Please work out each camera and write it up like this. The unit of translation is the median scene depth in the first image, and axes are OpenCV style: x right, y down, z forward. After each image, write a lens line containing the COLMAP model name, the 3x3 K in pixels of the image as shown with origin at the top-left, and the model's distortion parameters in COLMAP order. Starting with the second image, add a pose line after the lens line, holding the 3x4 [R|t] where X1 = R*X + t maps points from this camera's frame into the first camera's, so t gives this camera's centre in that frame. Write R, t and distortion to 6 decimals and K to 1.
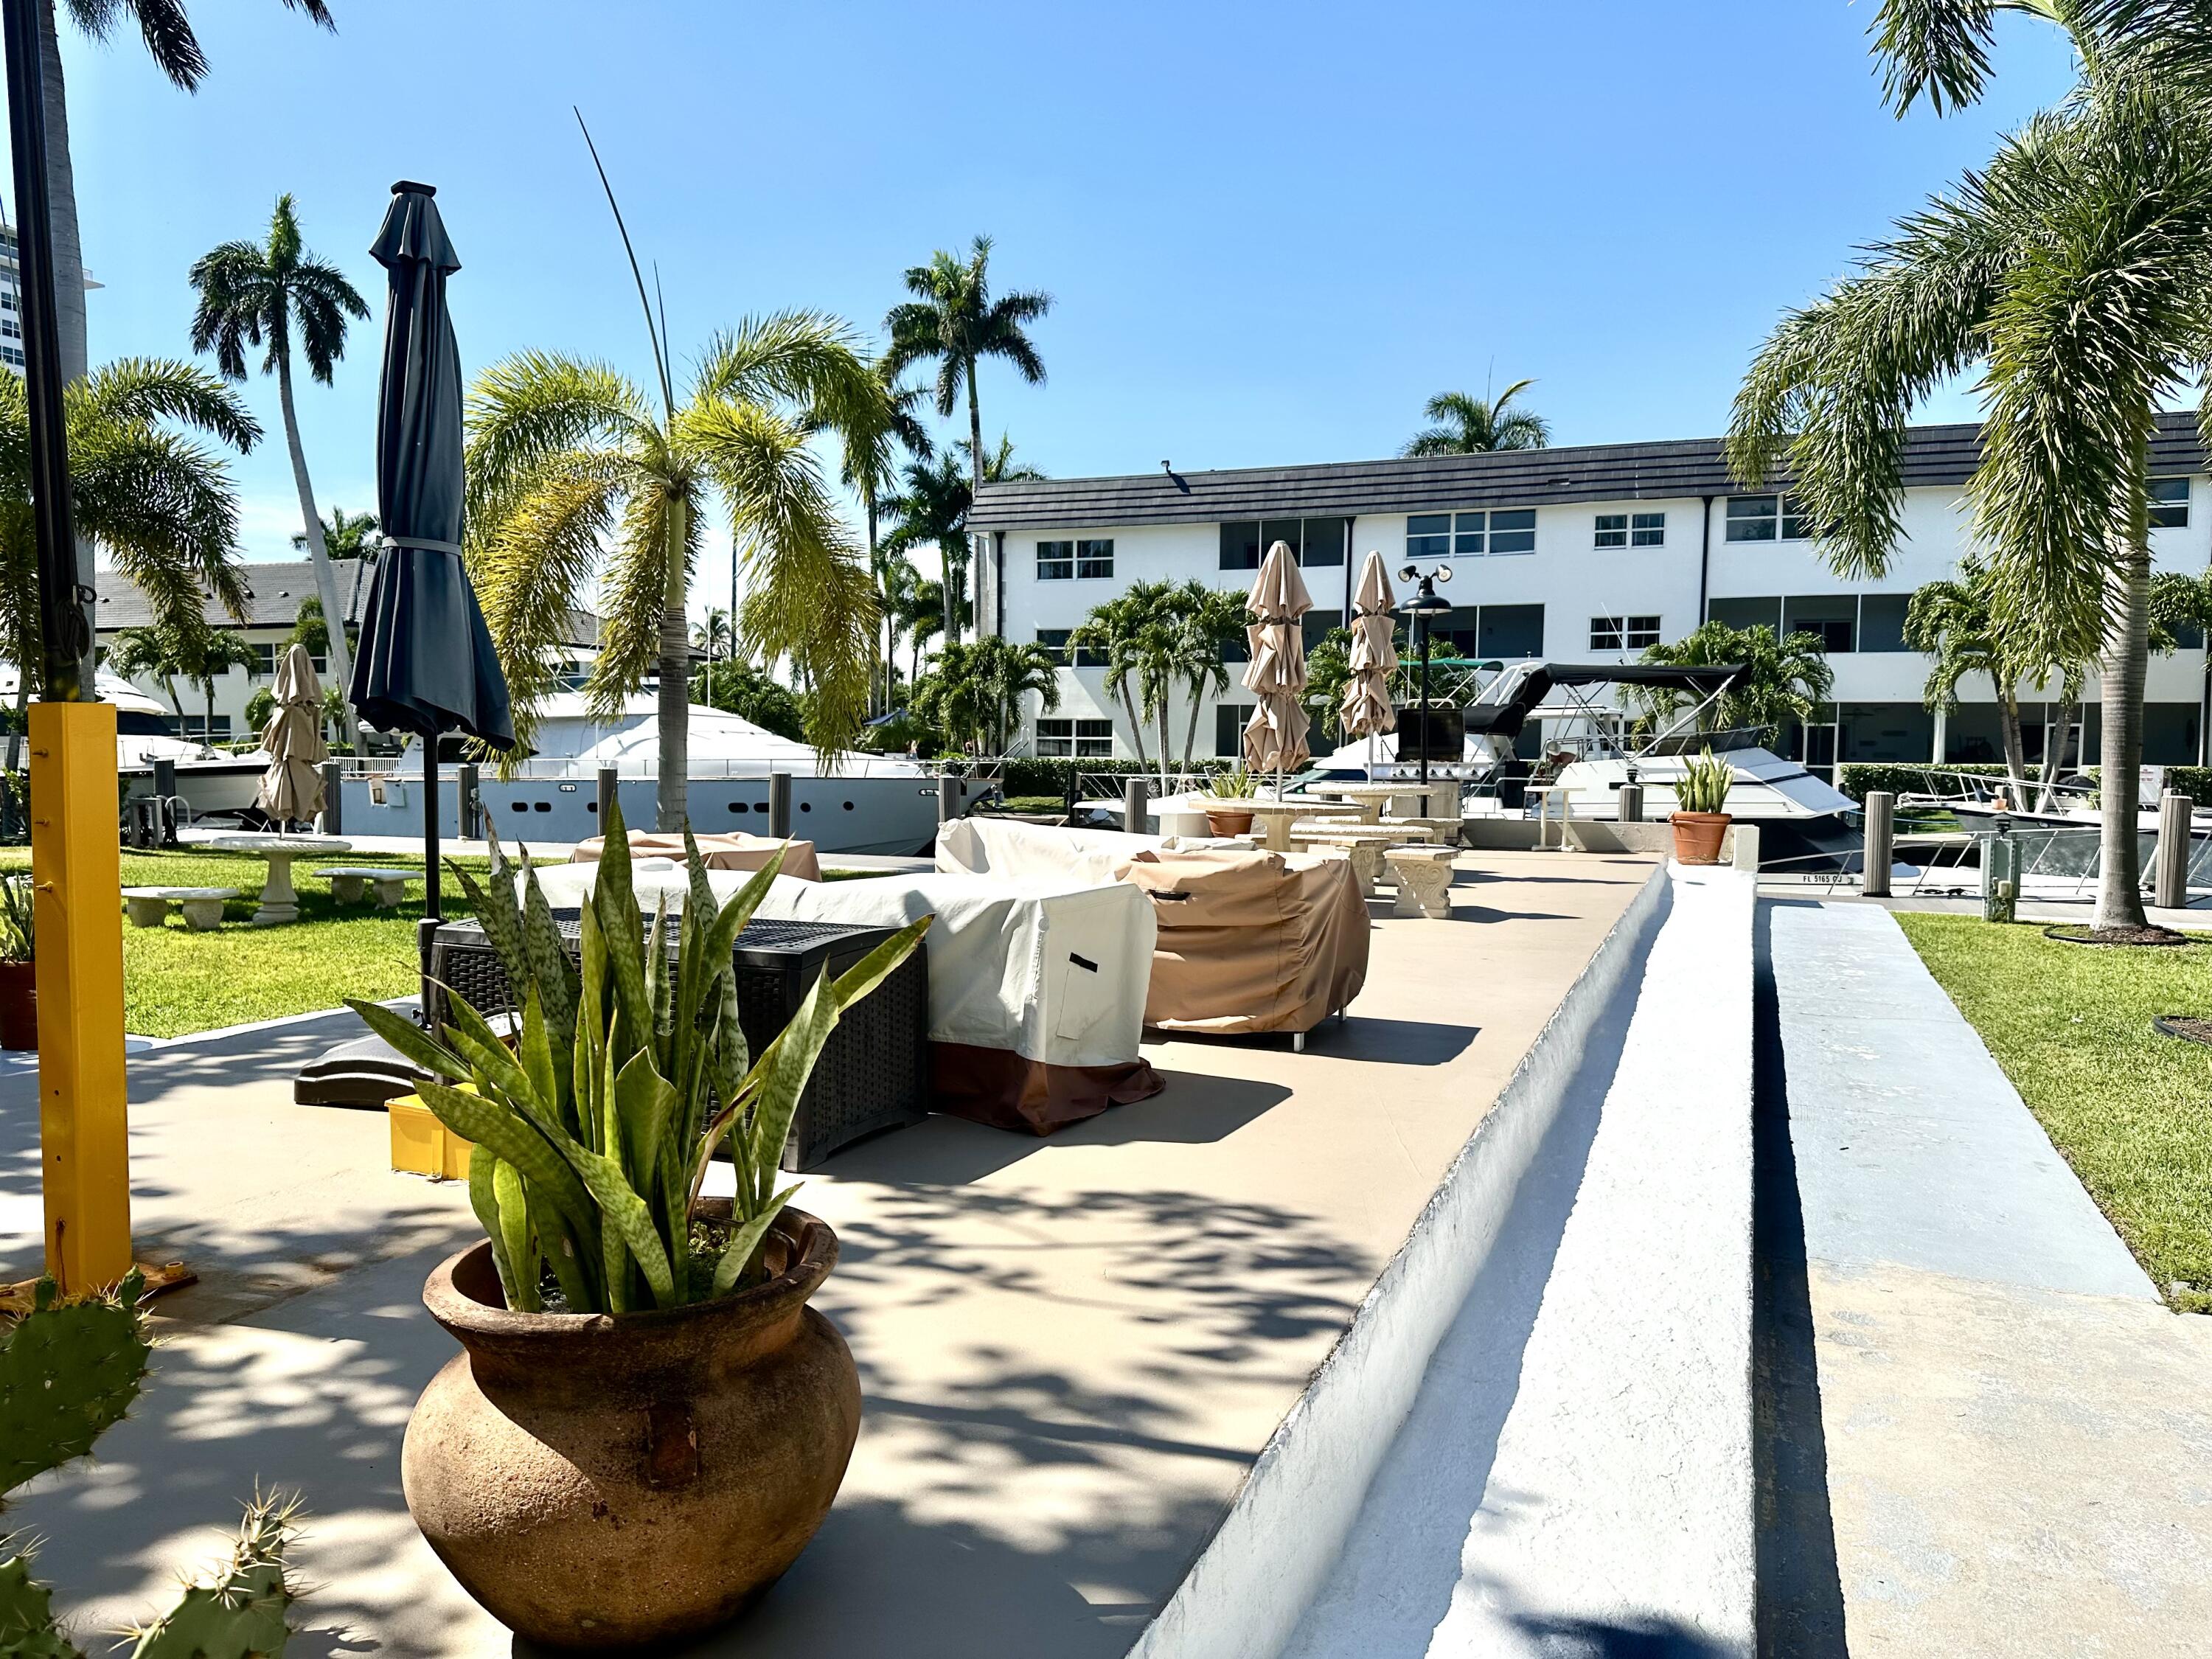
lens RADIAL K [[1576.6, 0, 1086.0], [0, 1576.6, 840.7], [0, 0, 1]] dist [0.062166, -0.044628]
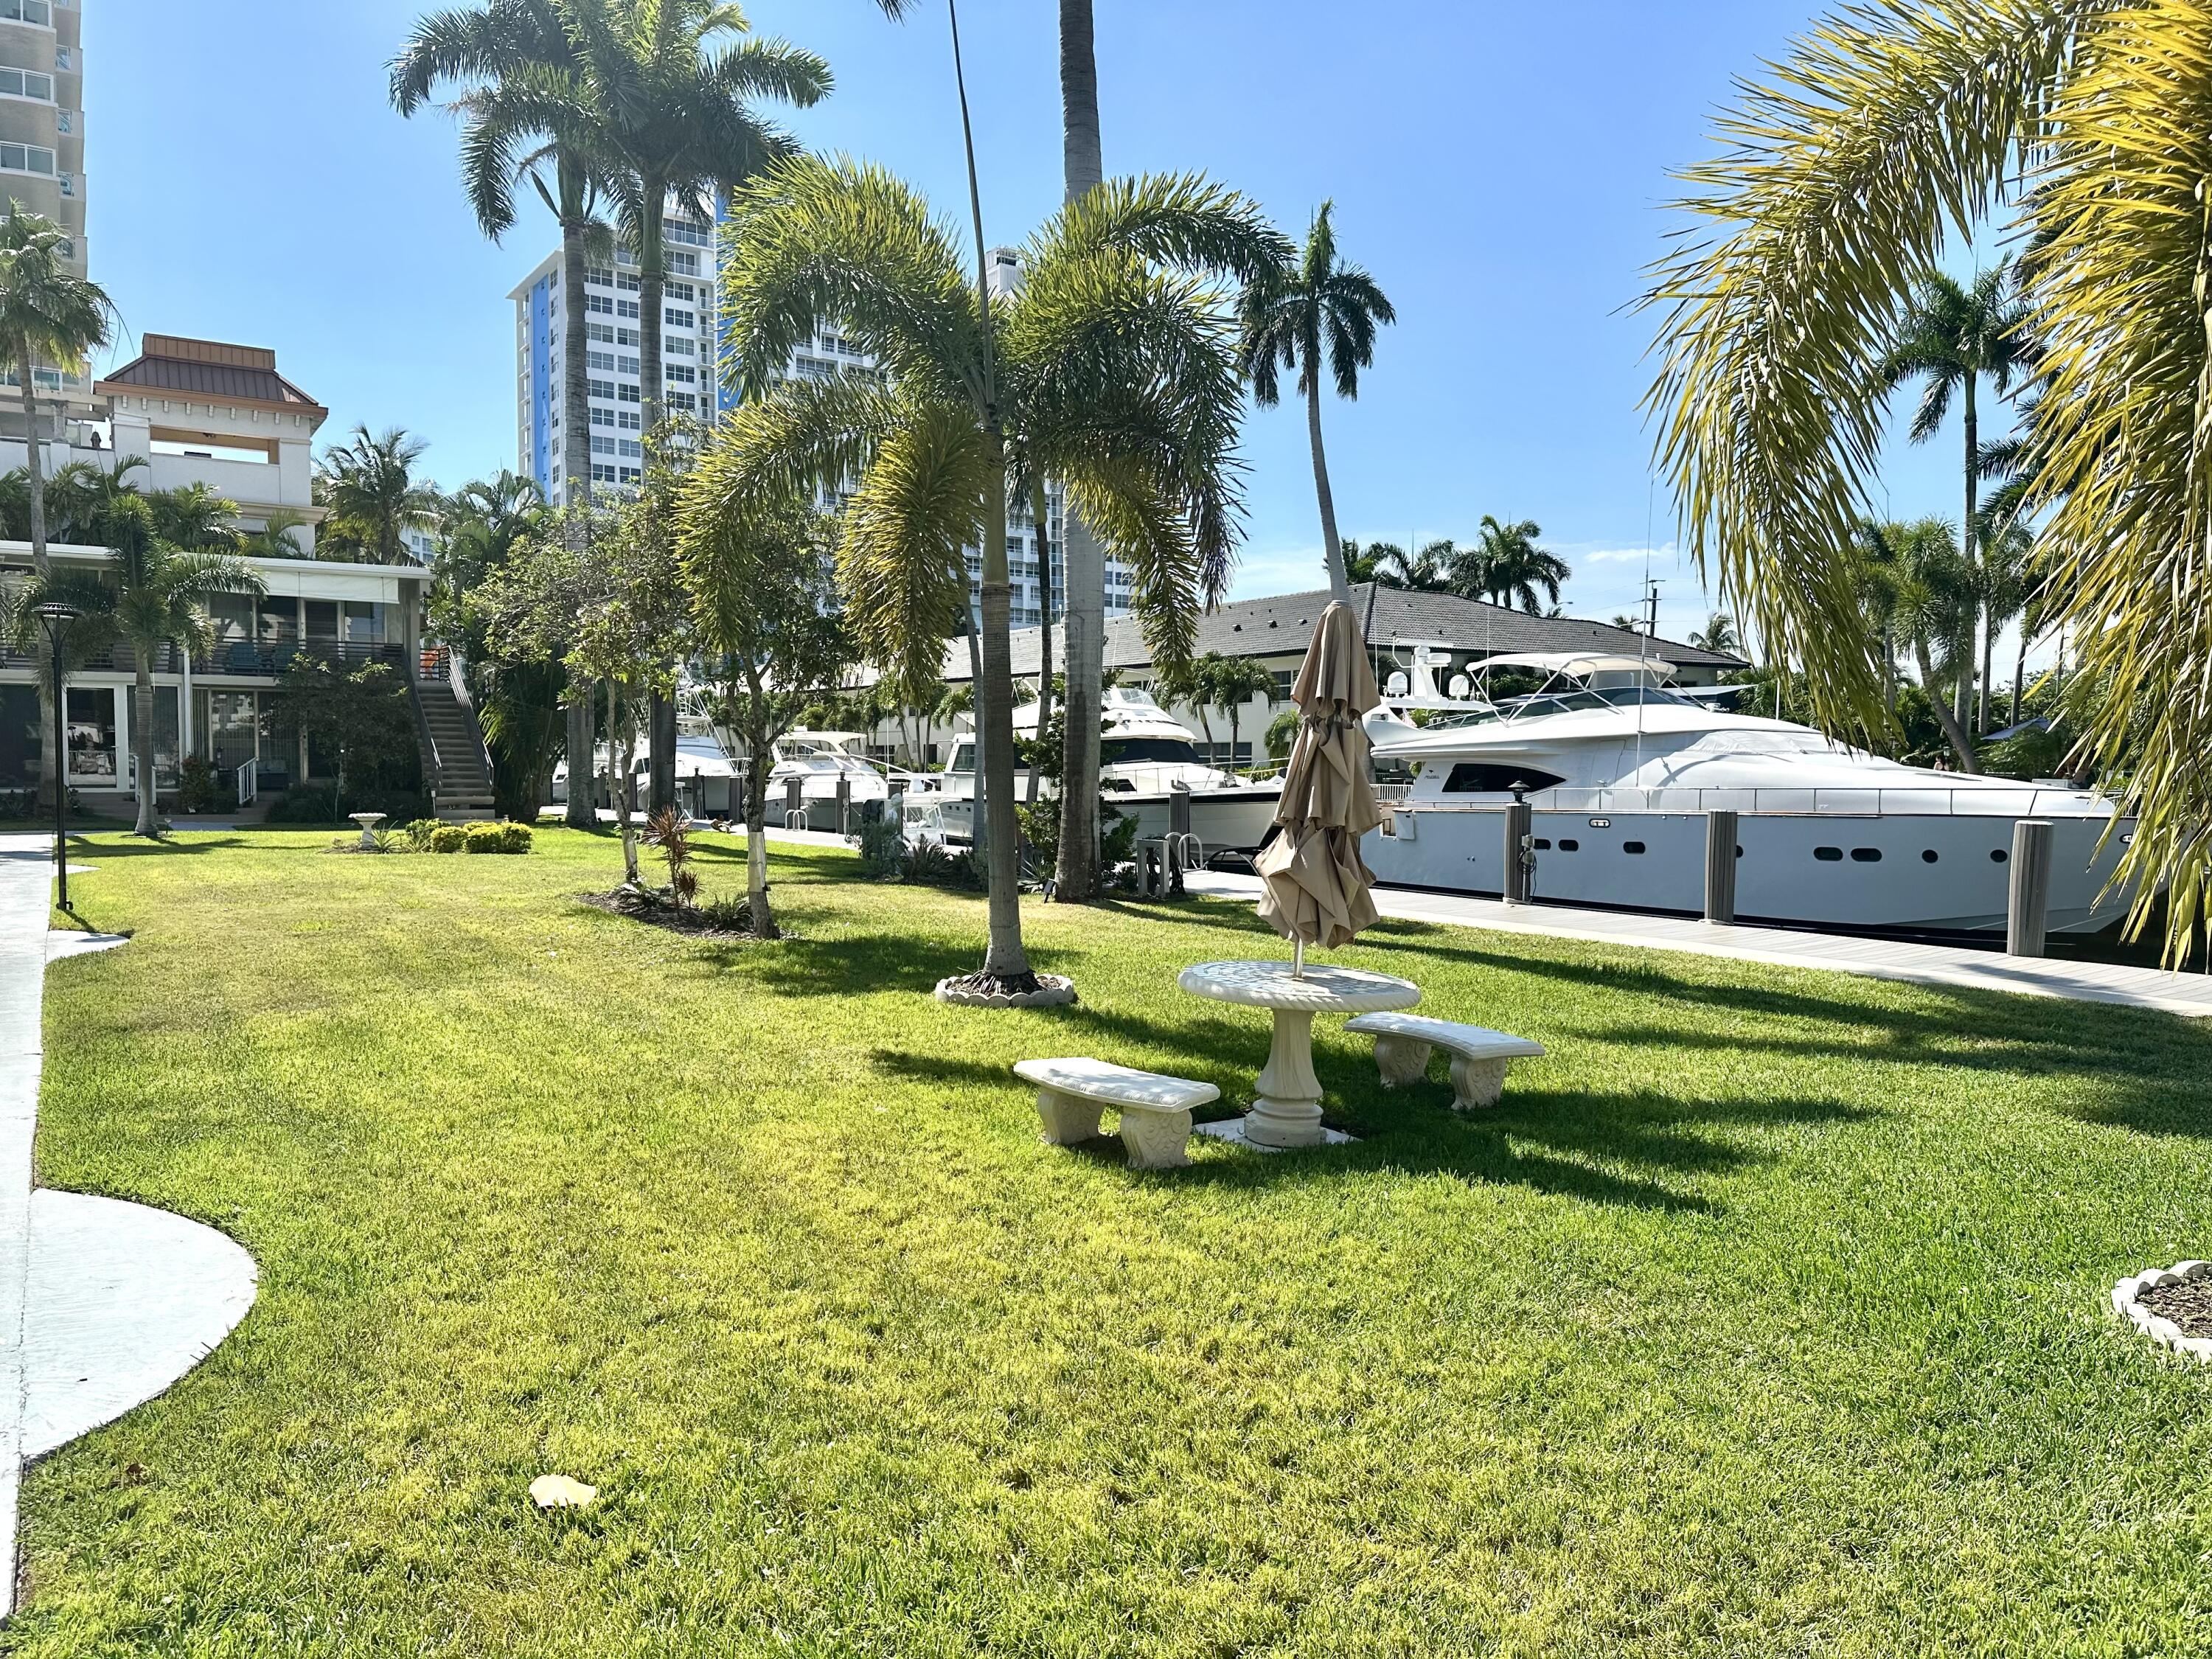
lens RADIAL K [[1546.7, 0, 1119.9], [0, 1546.7, 859.2], [0, 0, 1]] dist [0.136606, -0.218302]
pose [[0.836447, 0.028859, -0.547288, -0.068902], [-0.029507, 0.999536, 0.007610, -0.009869], [0.547253, 0.009783, 0.836910, 0.141042]]
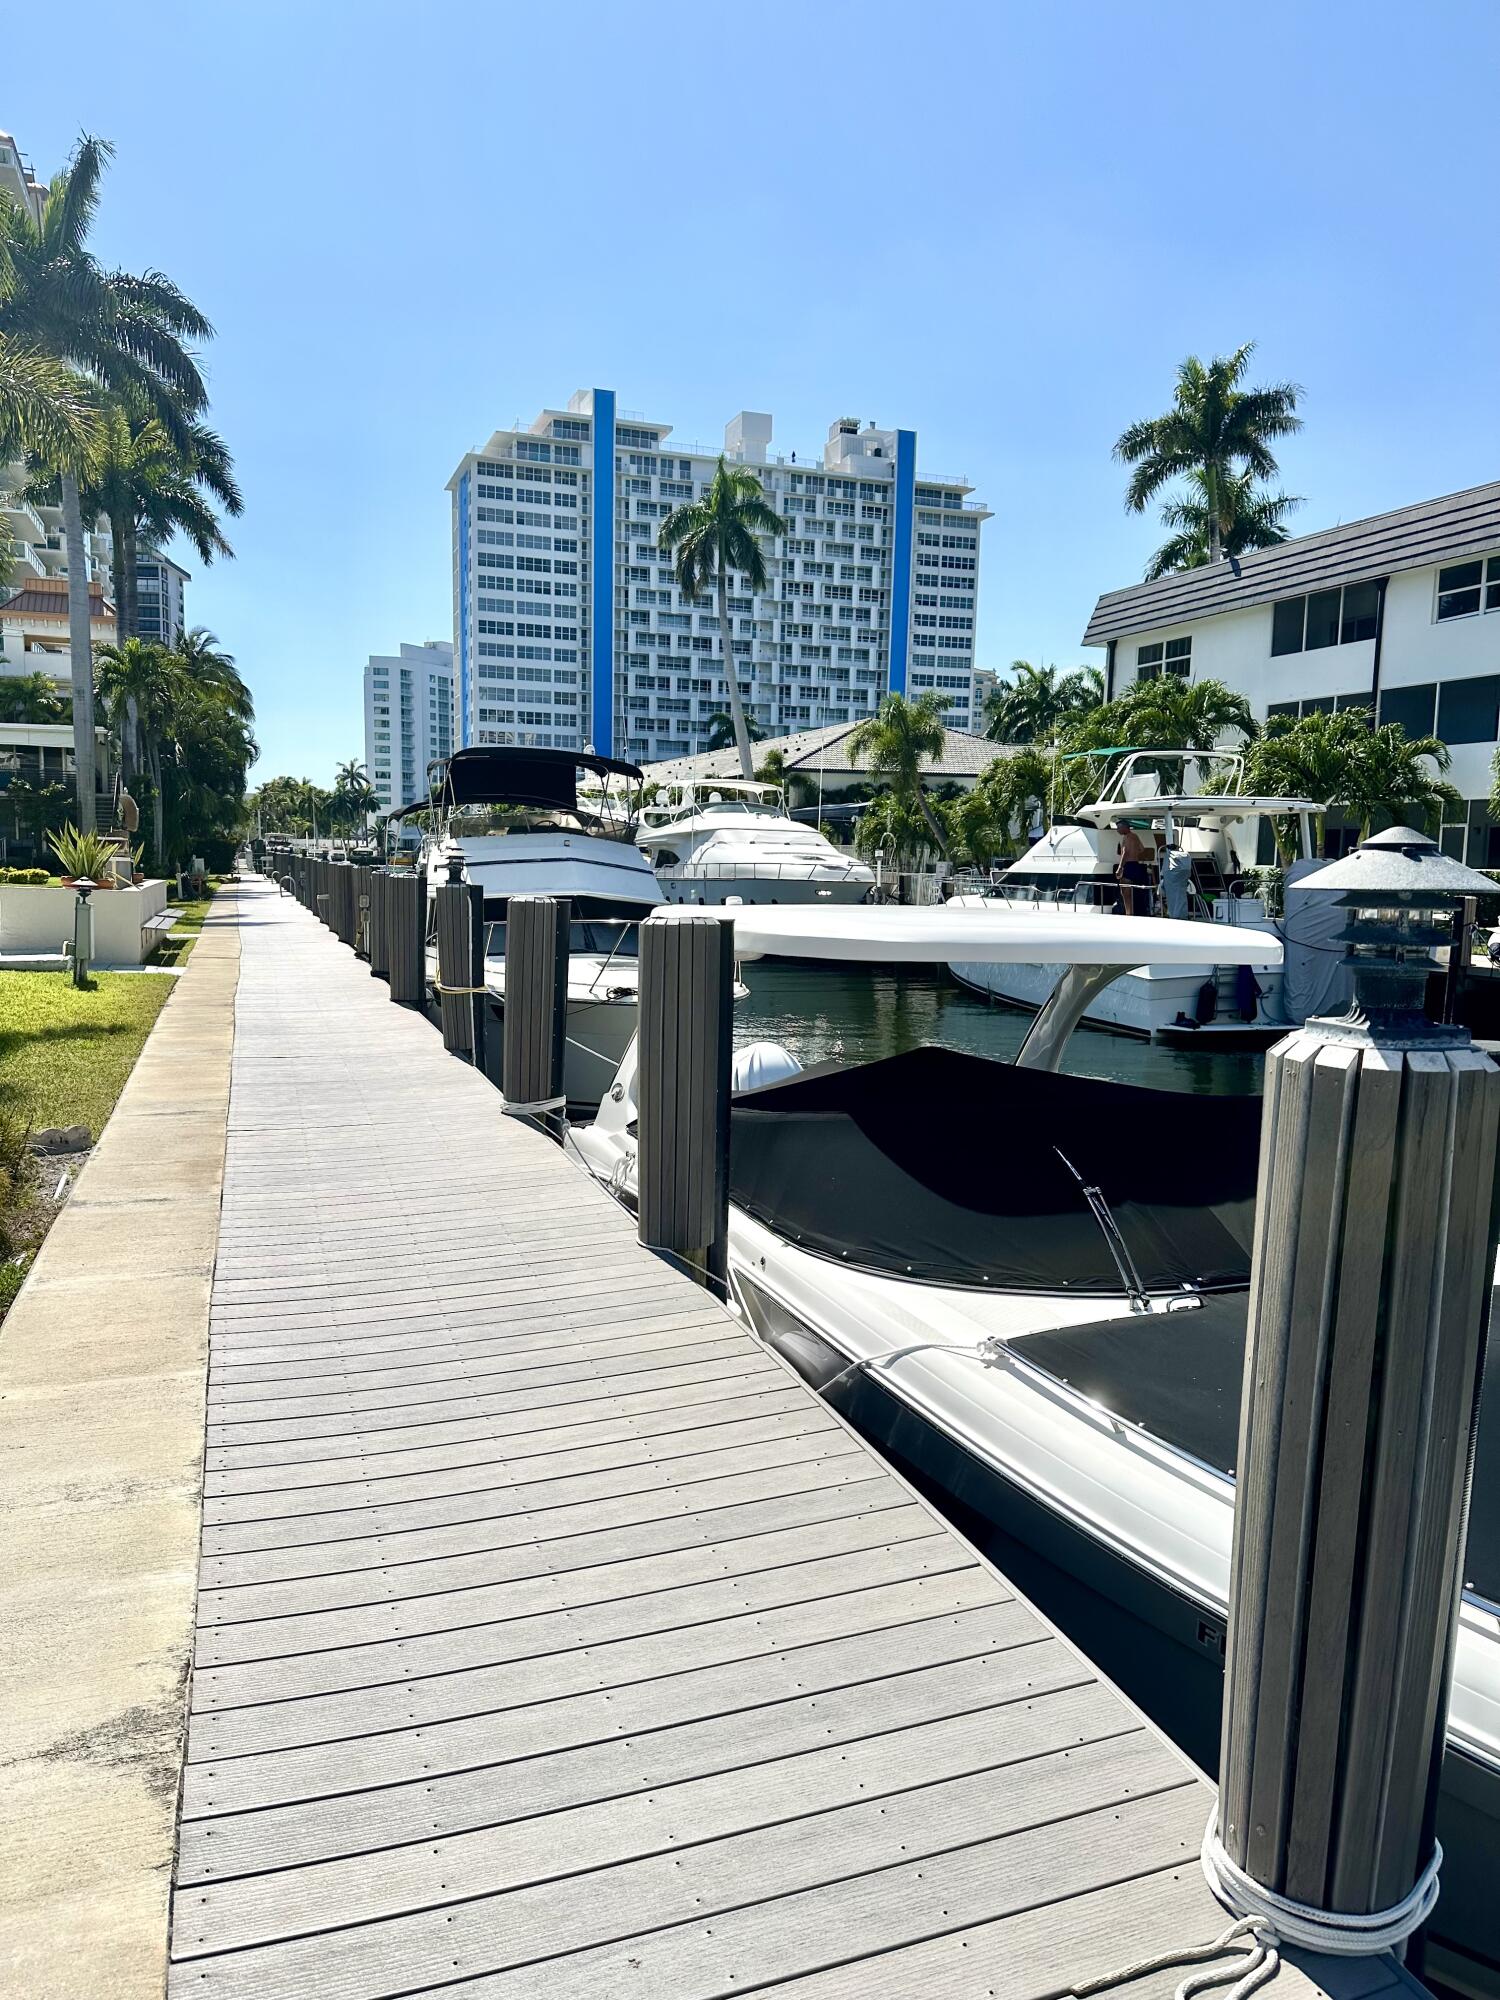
lens RADIAL K [[1406.8, 0, 750.0], [0, 1406.8, 1000.0], [0, 0, 1]] dist [0.203078, -0.415804]
pose [[0.669924, 0.074733, -0.738659, 0.444539], [-0.053916, 0.997191, 0.051991, -0.003757], [0.740469, 0.004995, 0.672072, 0.204573]]
